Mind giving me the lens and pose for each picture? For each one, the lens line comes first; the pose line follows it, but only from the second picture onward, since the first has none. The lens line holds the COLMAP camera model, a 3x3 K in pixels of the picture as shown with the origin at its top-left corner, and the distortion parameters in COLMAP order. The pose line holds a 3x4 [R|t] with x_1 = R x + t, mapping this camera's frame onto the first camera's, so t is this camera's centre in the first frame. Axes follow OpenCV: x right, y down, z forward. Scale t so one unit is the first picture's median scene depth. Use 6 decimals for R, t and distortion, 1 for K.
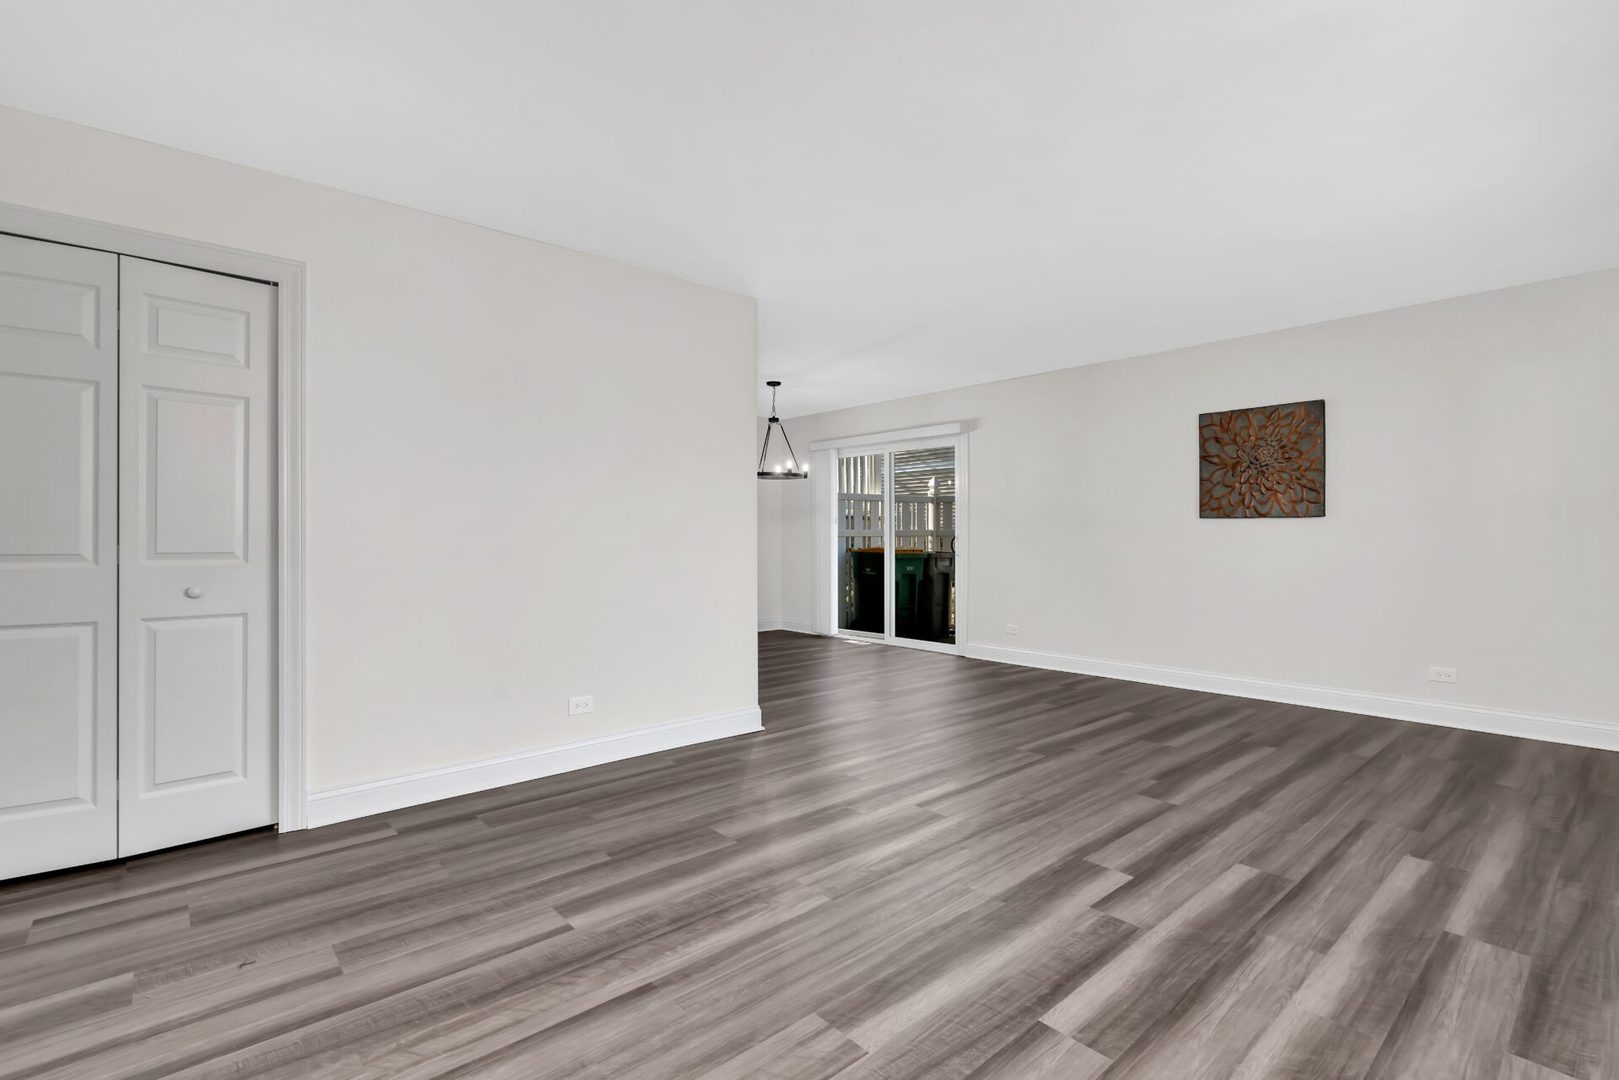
lens RADIAL K [[757.2, 0, 811.9], [0, 757.2, 536.6], [0, 0, 1]] dist [-0.001981, 0.000138]
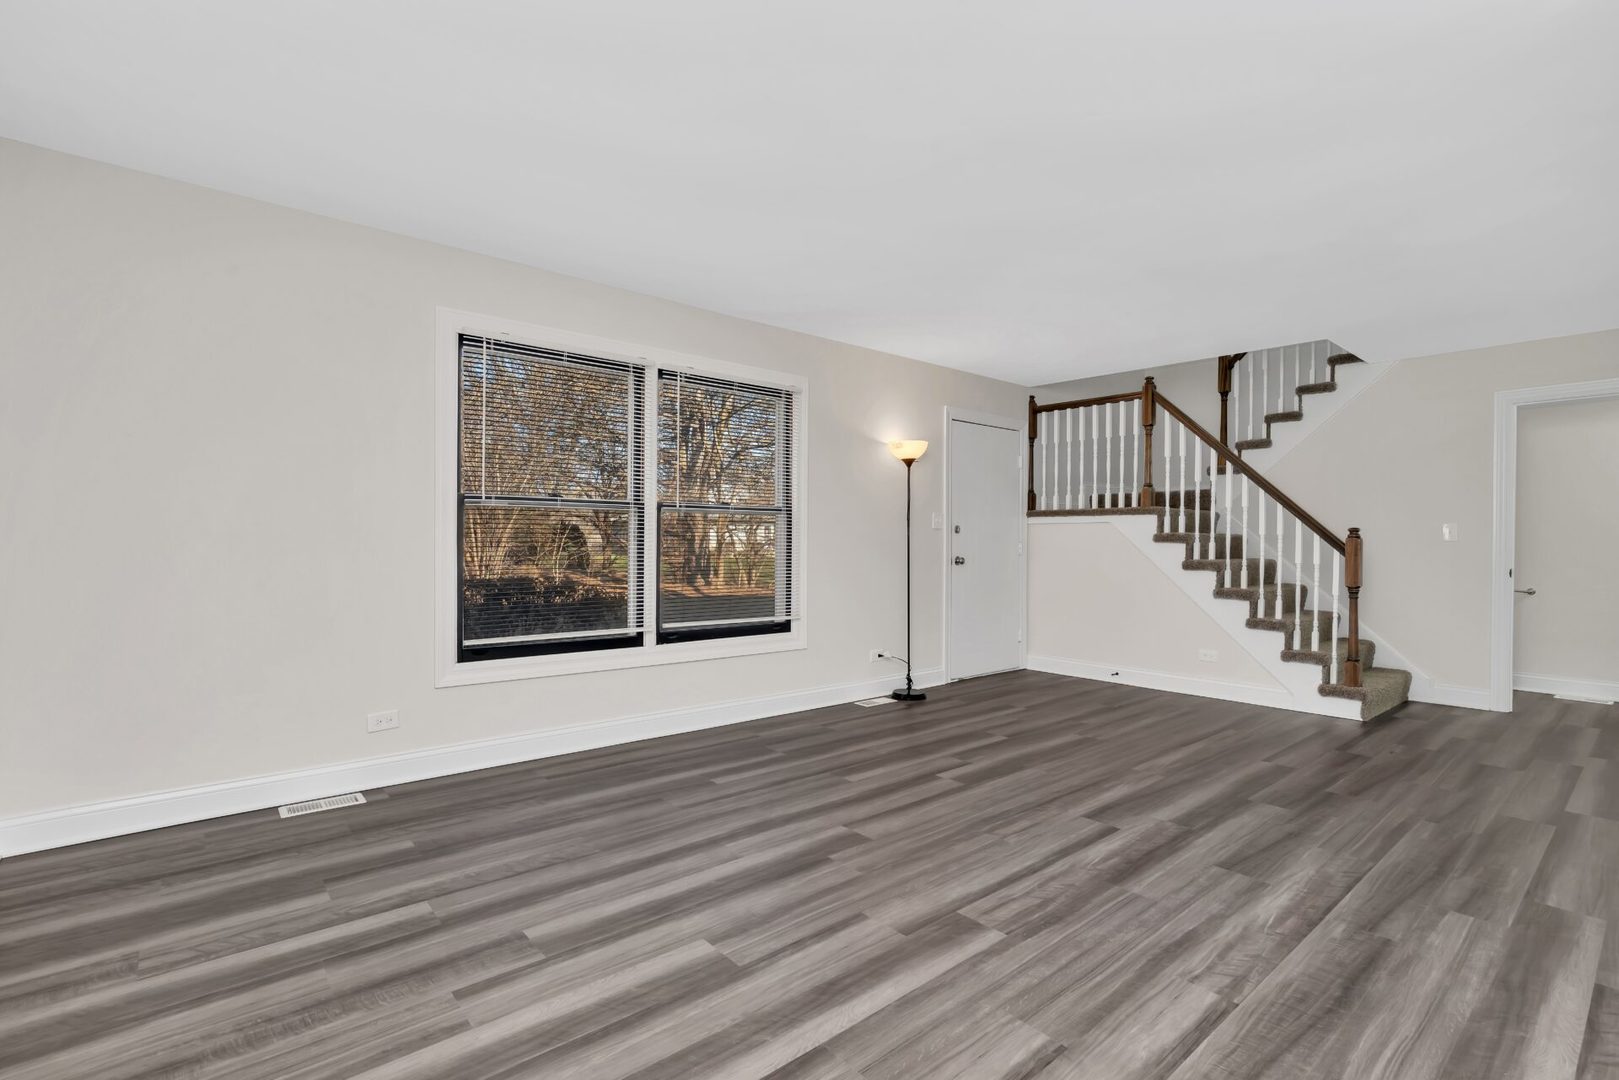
lens RADIAL K [[757.2, 0, 809.3], [0, 757.2, 541.3], [0, 0, 1]] dist [-0.001981, 0.000138]
pose [[-0.999747, -0.003452, 0.022232, 2.101996], [-0.003524, 0.999989, -0.003214, 0.000249], [-0.022221, -0.003292, -0.999748, 8.152806]]
